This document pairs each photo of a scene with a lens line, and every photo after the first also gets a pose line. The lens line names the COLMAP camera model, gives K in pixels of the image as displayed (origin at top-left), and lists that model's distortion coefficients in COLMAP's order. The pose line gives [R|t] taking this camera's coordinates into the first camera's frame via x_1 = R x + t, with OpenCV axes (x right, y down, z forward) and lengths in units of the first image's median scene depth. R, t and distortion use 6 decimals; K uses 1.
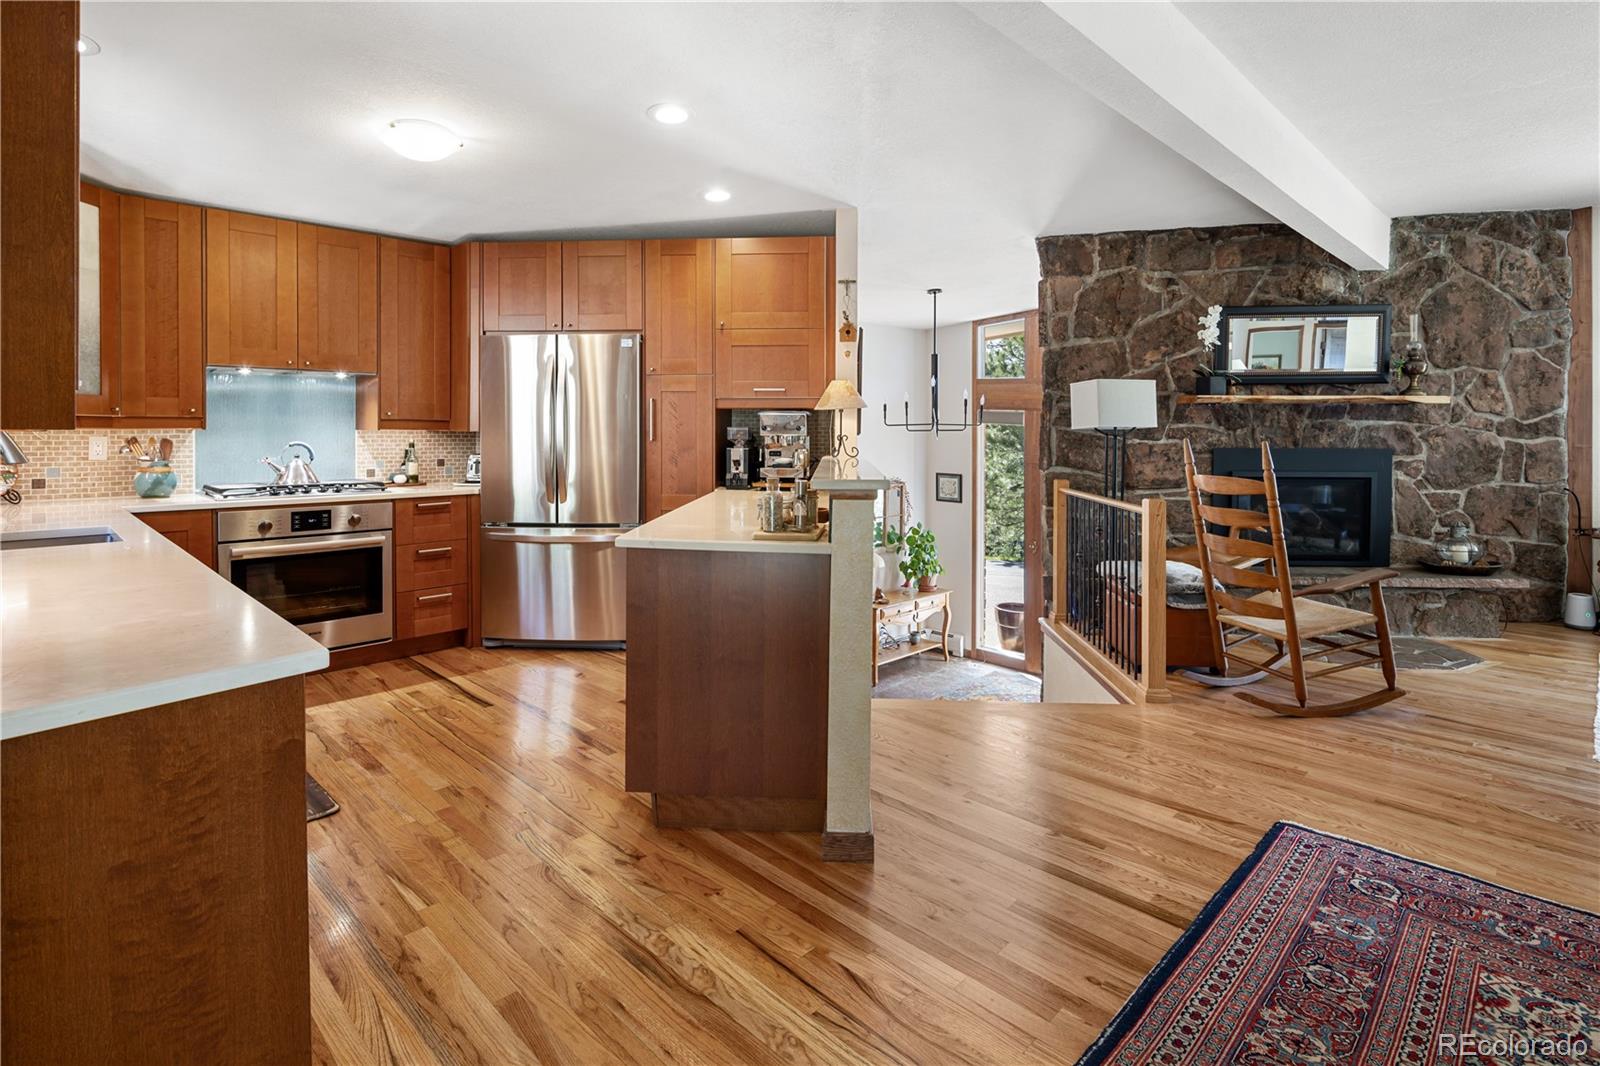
lens RADIAL K [[773.7, 0, 776.8], [0, 773.7, 438.3], [0, 0, 1]] dist [0.001784, -0.003509]
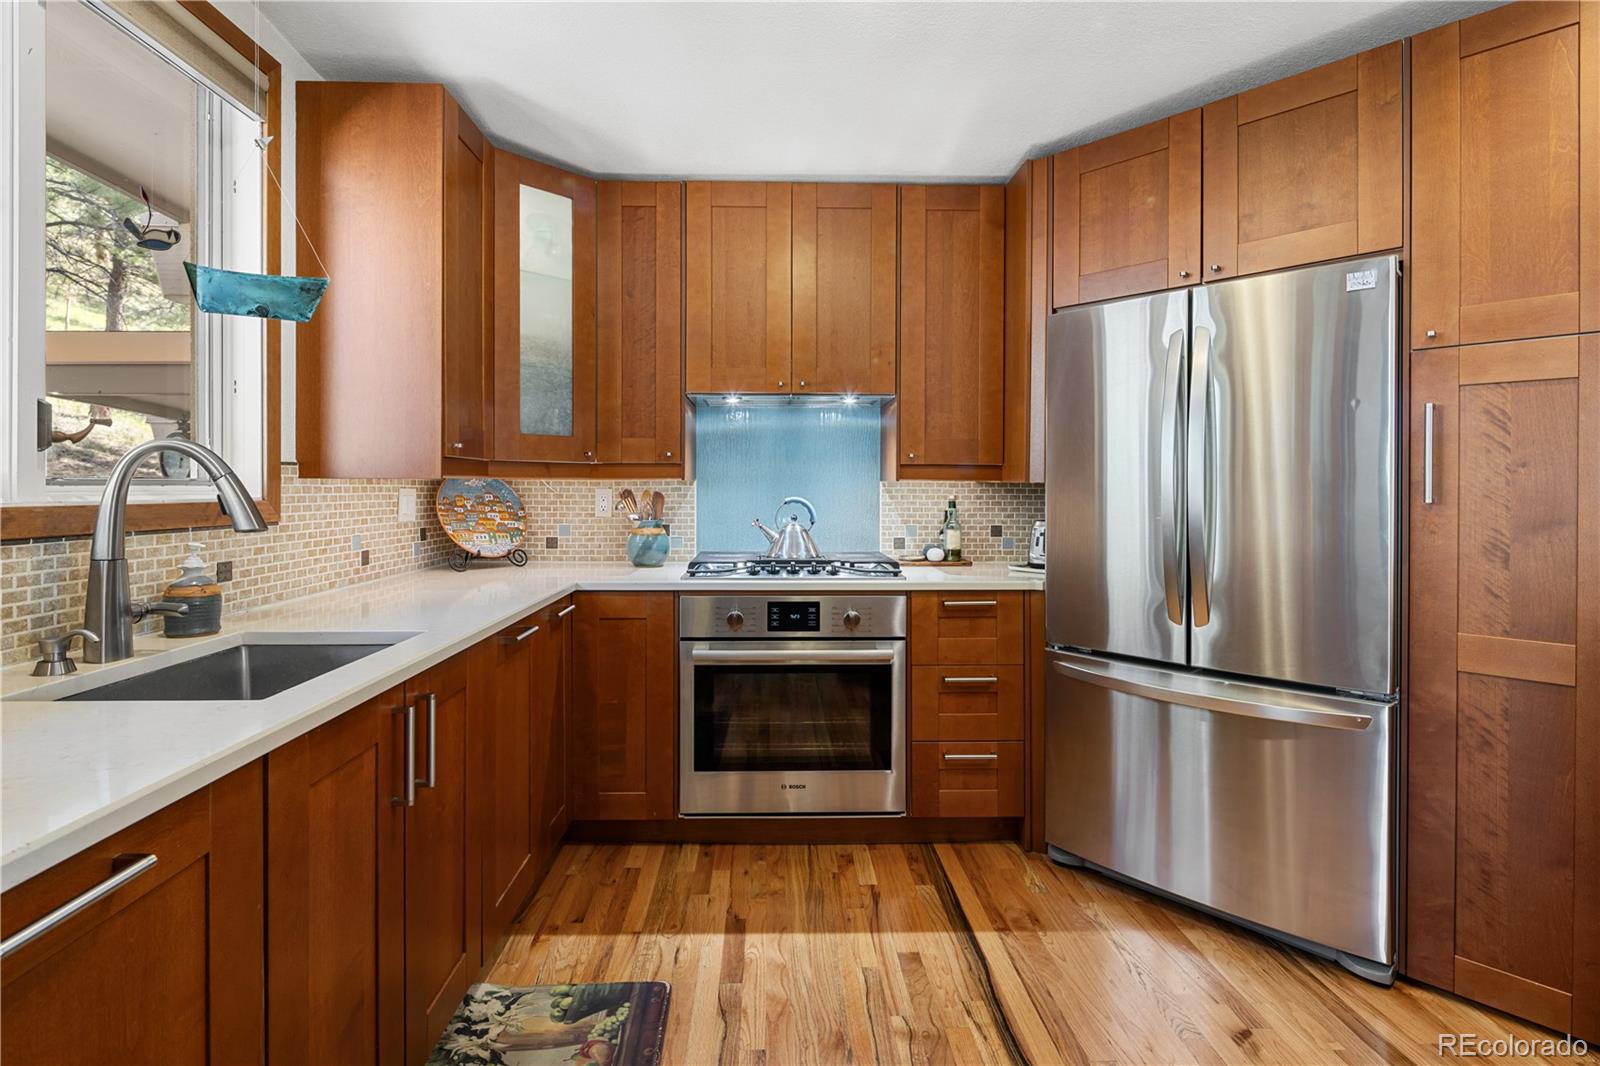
lens RADIAL K [[773.7, 0, 806.6], [0, 773.7, 489.5], [0, 0, 1]] dist [0.001784, -0.003509]
pose [[0.751063, 0.003709, -0.660221, -0.131026], [-0.007486, 0.999968, -0.002898, -0.000661], [0.660189, 0.007119, 0.751066, 0.431582]]
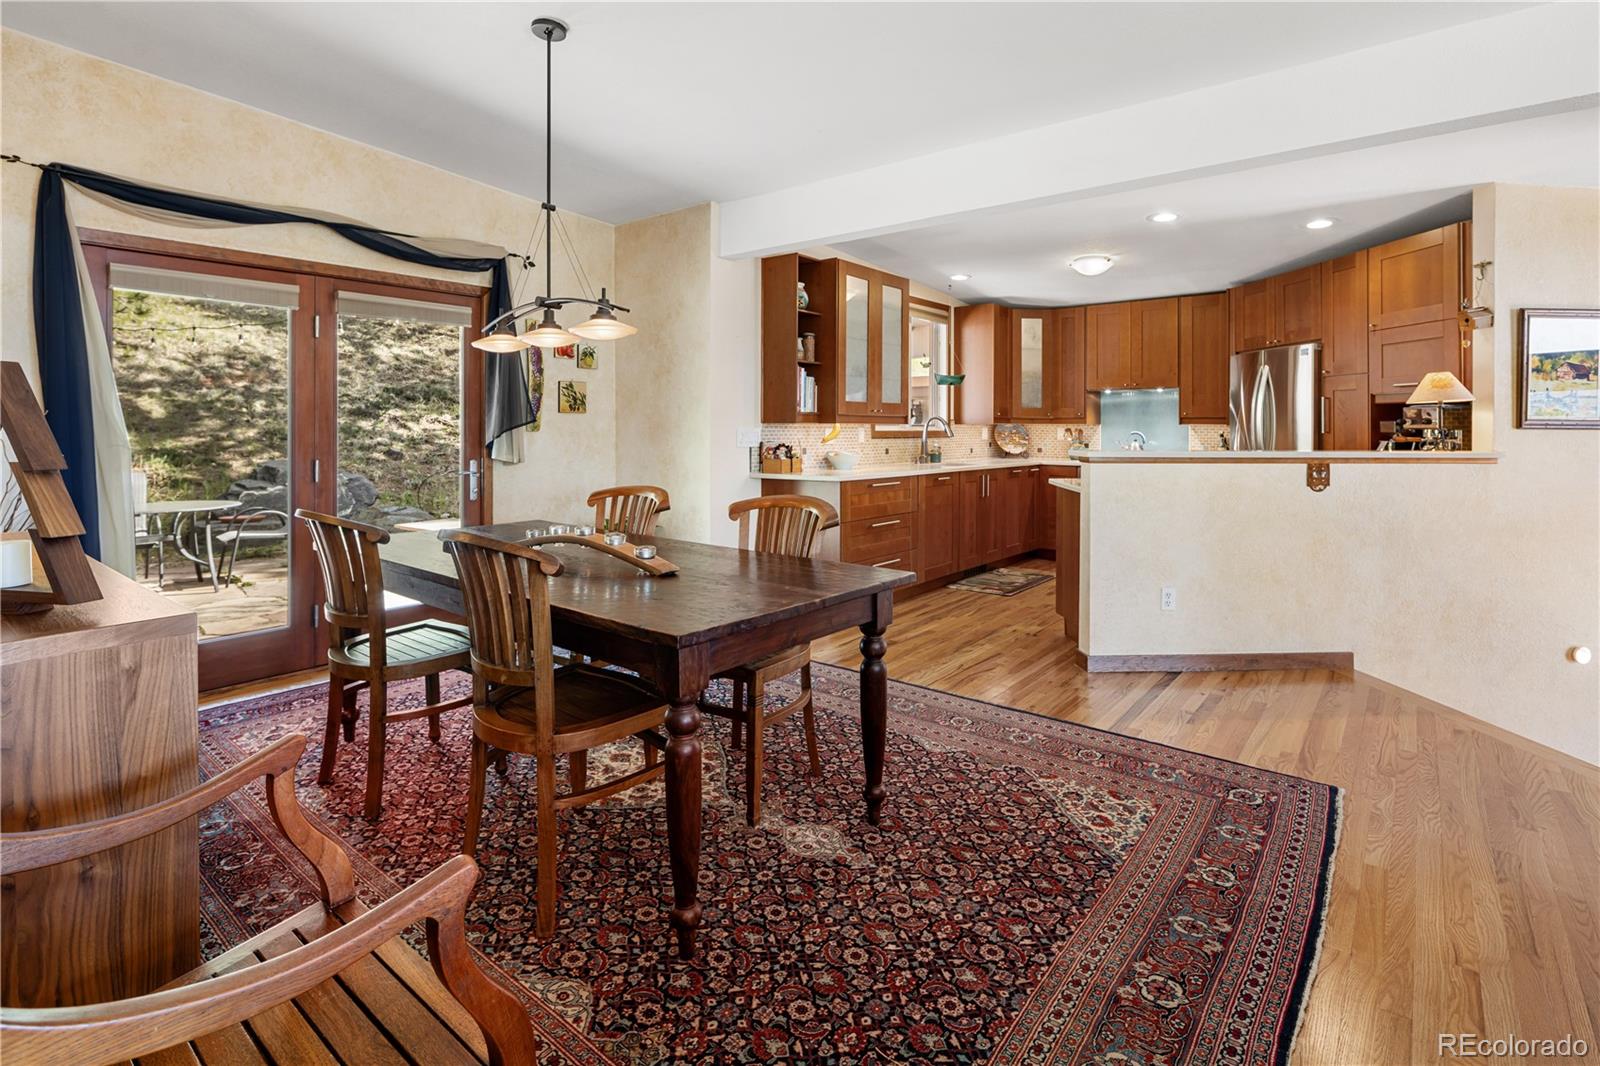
lens RADIAL K [[773.7, 0, 794.8], [0, 773.7, 421.5], [0, 0, 1]] dist [0.001784, -0.003509]
pose [[0.122901, -0.005910, -0.992401, 0.856786], [-0.011764, 0.999903, -0.007411, 0.003182], [0.992349, 0.012585, 0.122820, 0.062009]]
